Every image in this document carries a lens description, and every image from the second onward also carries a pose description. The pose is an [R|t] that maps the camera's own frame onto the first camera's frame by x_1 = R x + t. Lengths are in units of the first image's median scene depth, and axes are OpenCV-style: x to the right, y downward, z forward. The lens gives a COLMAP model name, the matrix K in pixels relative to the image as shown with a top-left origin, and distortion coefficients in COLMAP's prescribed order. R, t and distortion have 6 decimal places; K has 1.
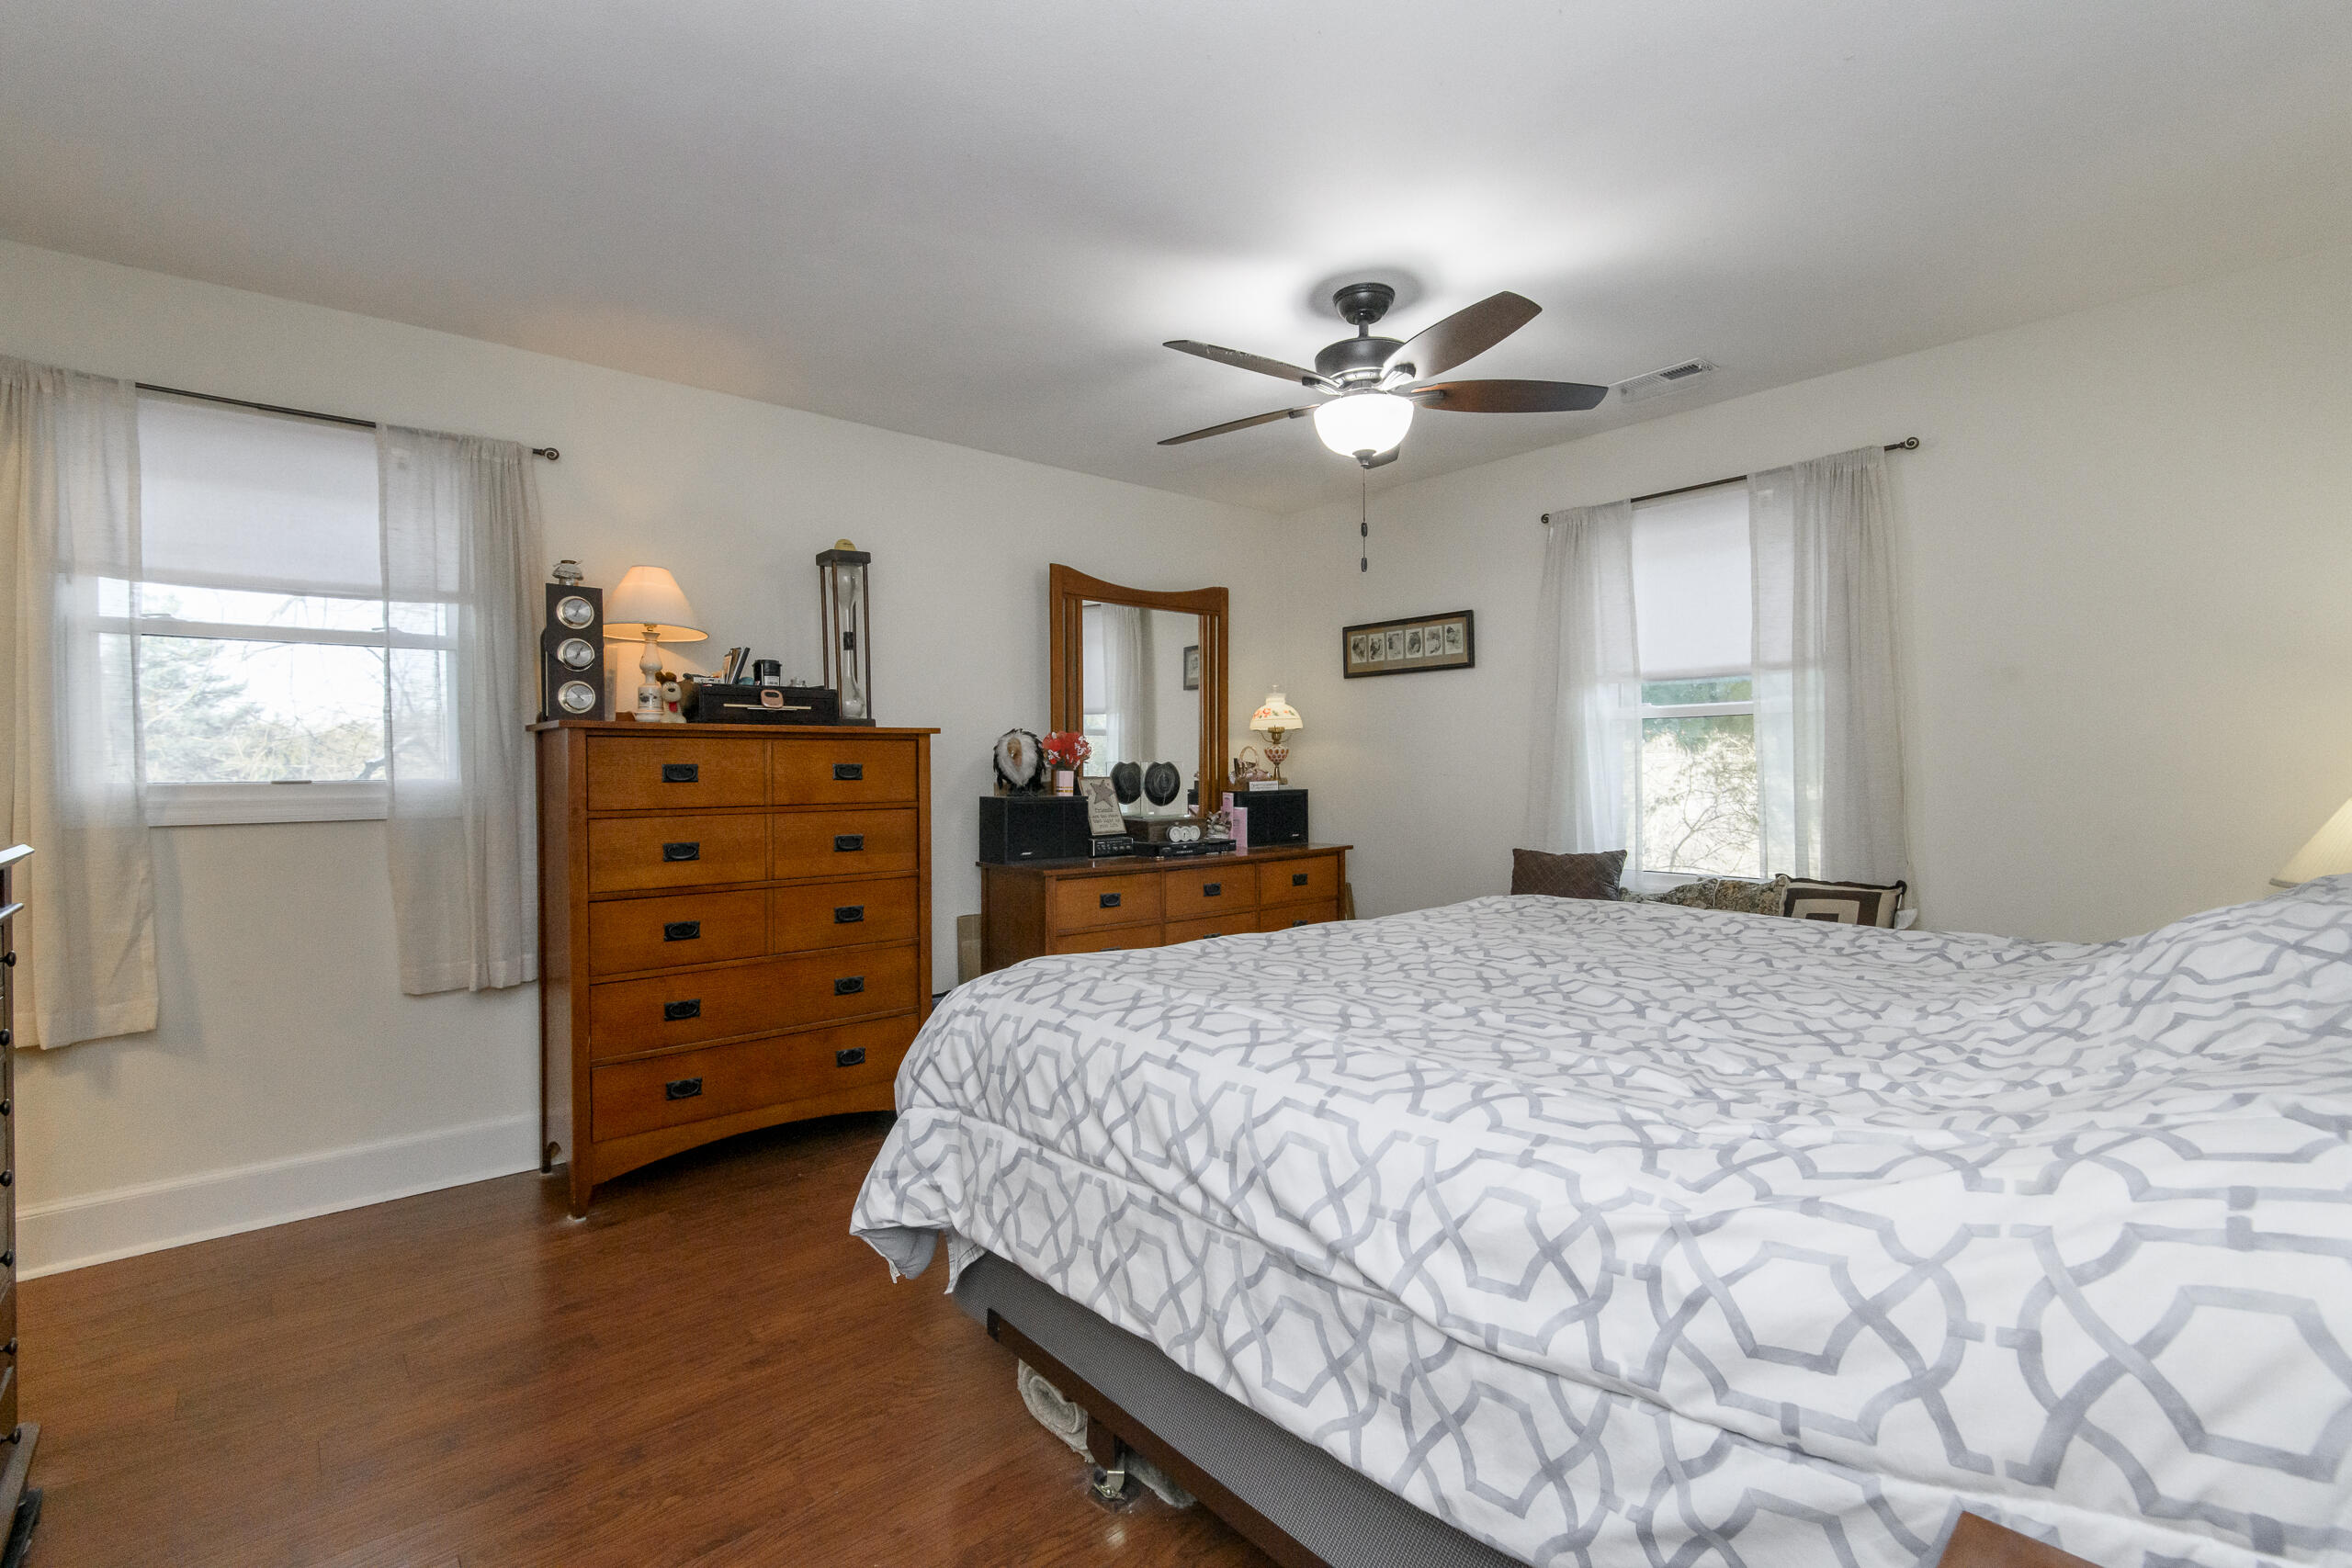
lens RADIAL K [[1095.8, 0, 1176.0], [0, 1095.8, 784.0], [0, 0, 1]] dist [0.052757, -0.030588]
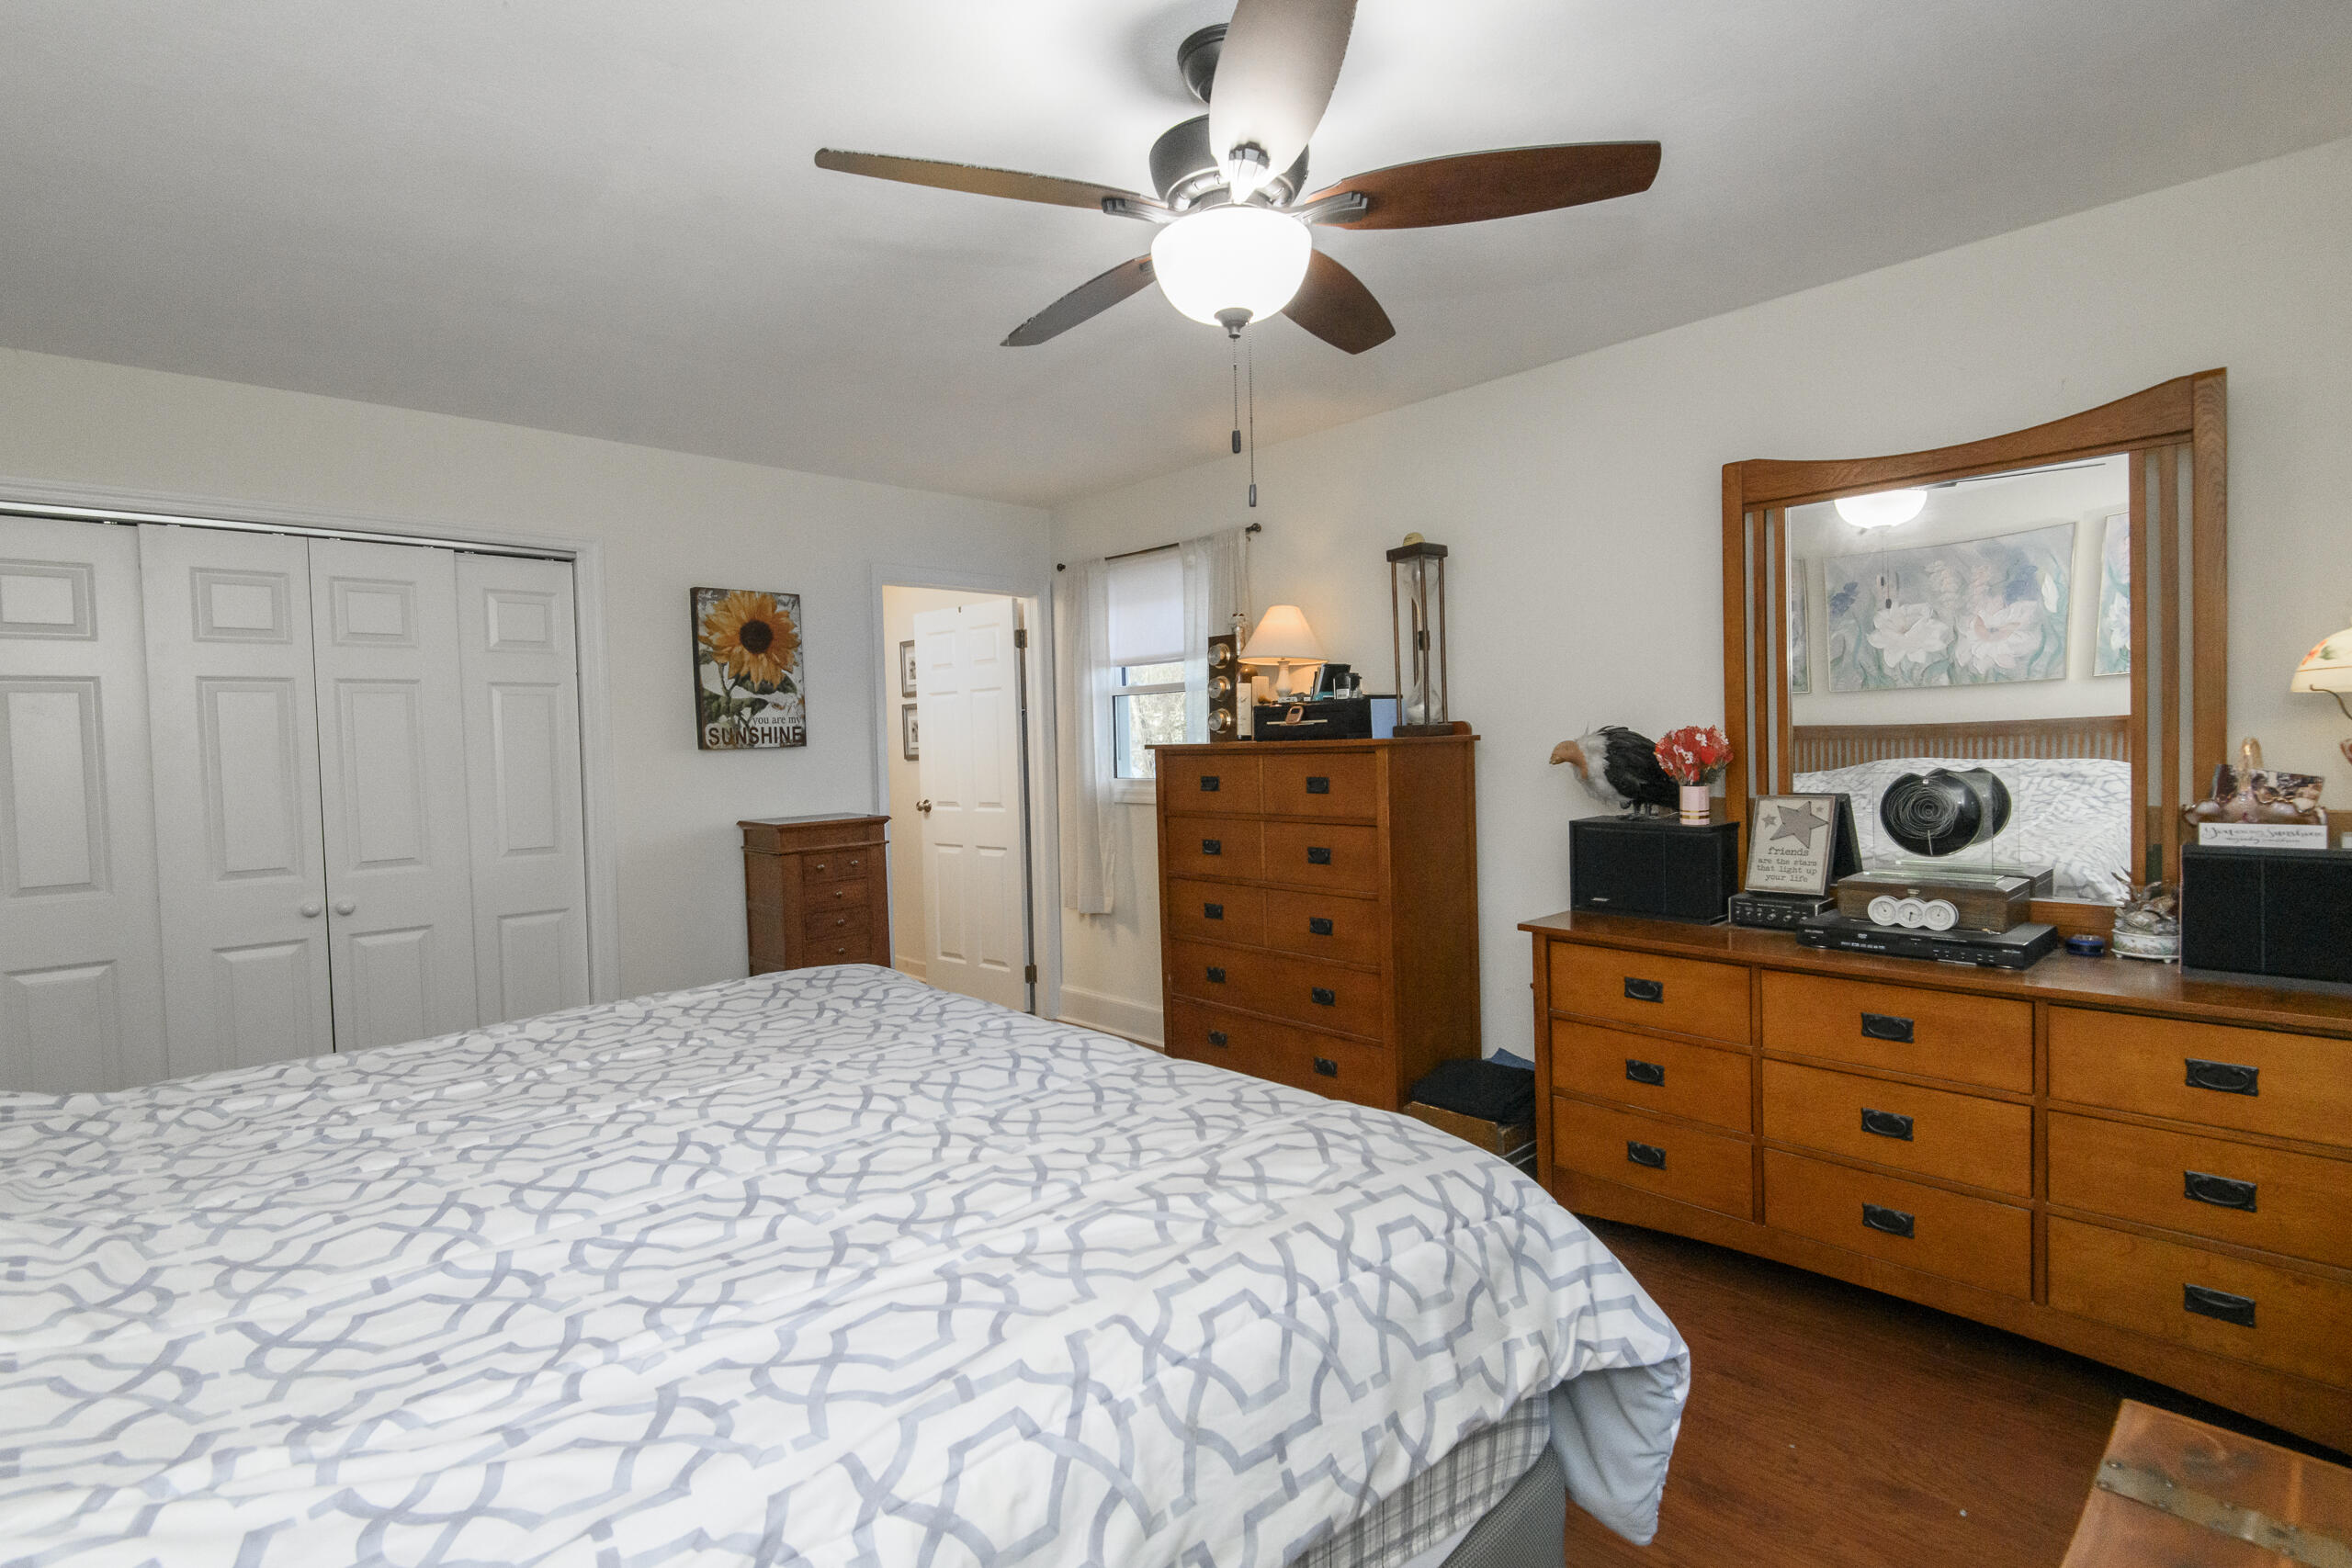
lens RADIAL K [[1095.8, 0, 1176.0], [0, 1095.8, 784.0], [0, 0, 1]] dist [0.052757, -0.030588]
pose [[0.049191, 0.049313, -0.997571, 0.692258], [0.017759, 0.998579, 0.050239, -0.064962], [0.998631, -0.020187, 0.048246, 0.821696]]
